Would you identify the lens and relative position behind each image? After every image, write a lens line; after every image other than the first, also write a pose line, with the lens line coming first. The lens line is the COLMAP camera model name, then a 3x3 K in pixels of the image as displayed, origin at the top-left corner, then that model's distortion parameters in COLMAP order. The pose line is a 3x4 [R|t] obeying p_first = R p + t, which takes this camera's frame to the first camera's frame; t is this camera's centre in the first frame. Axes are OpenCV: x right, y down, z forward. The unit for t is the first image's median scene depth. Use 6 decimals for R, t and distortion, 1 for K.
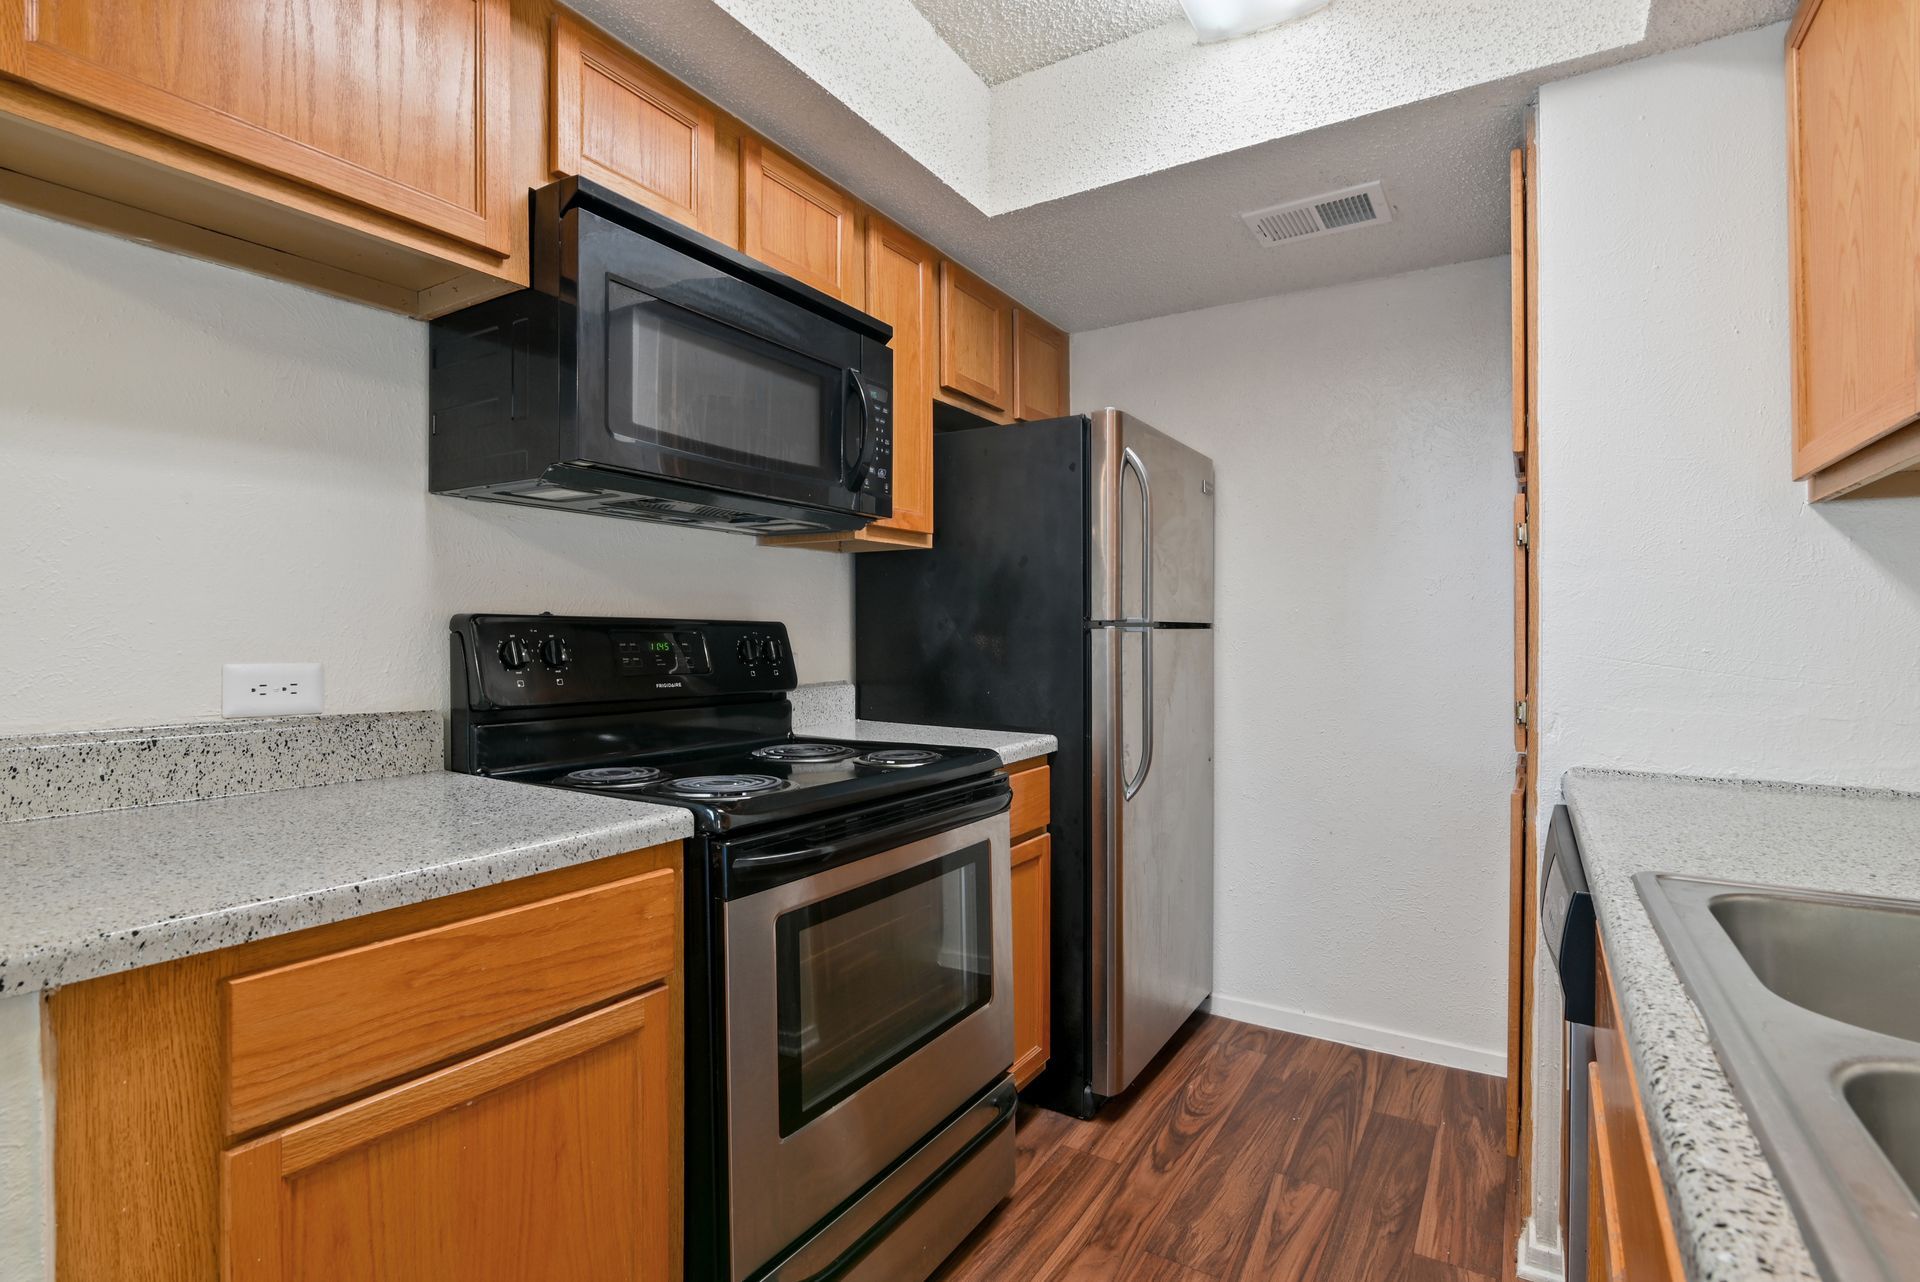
lens RADIAL K [[887.0, 0, 963.5], [0, 887.0, 631.6], [0, 0, 1]] dist [-0.001339, 0.000743]
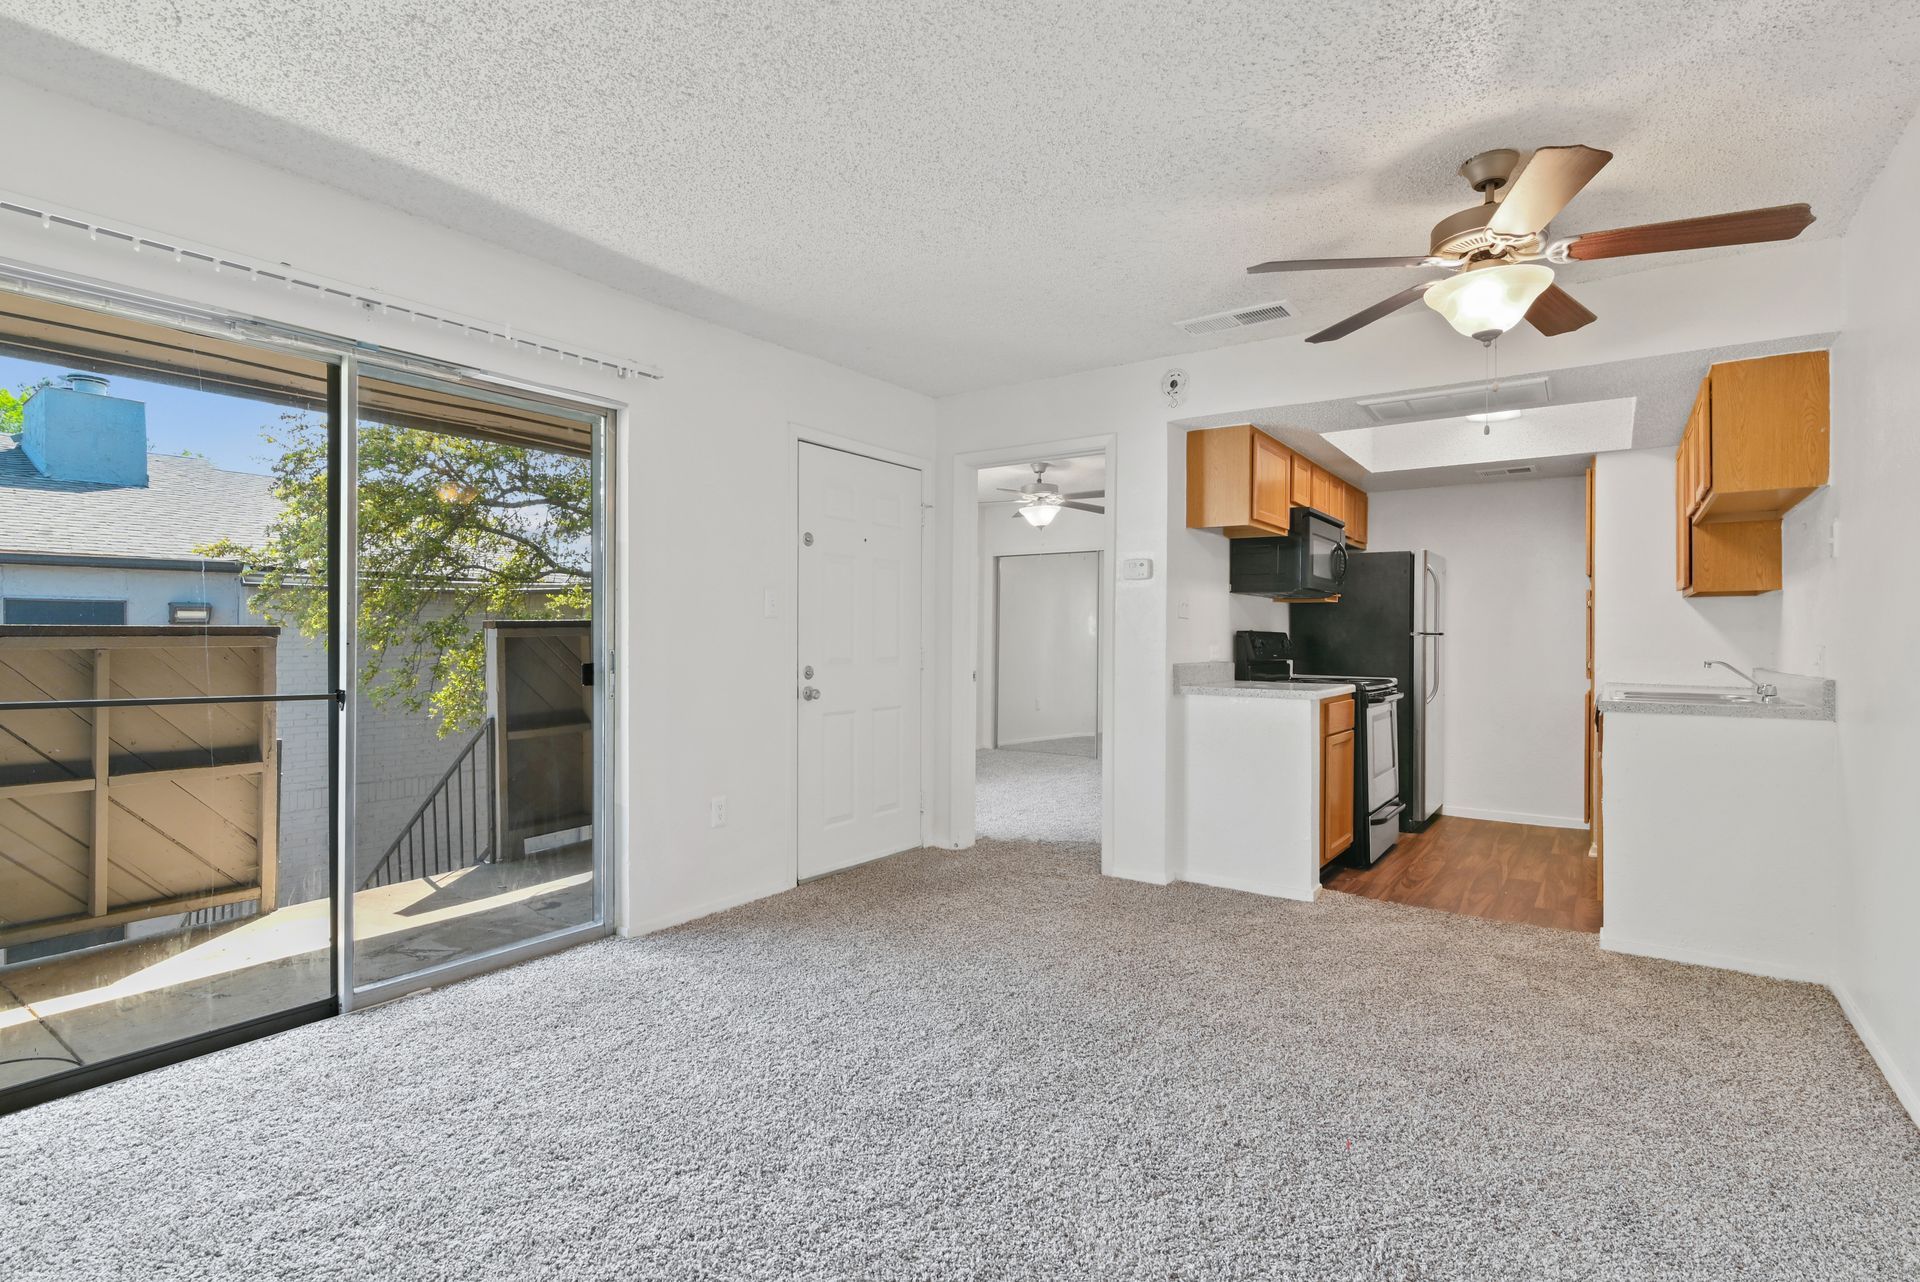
lens RADIAL K [[887.0, 0, 956.8], [0, 887.0, 645.9], [0, 0, 1]] dist [-0.001339, 0.000743]
pose [[0.998746, 0.002900, -0.049971, -1.284770], [-0.002502, 0.999965, 0.008025, 0.010630], [0.049993, -0.007890, 0.998718, -1.990510]]
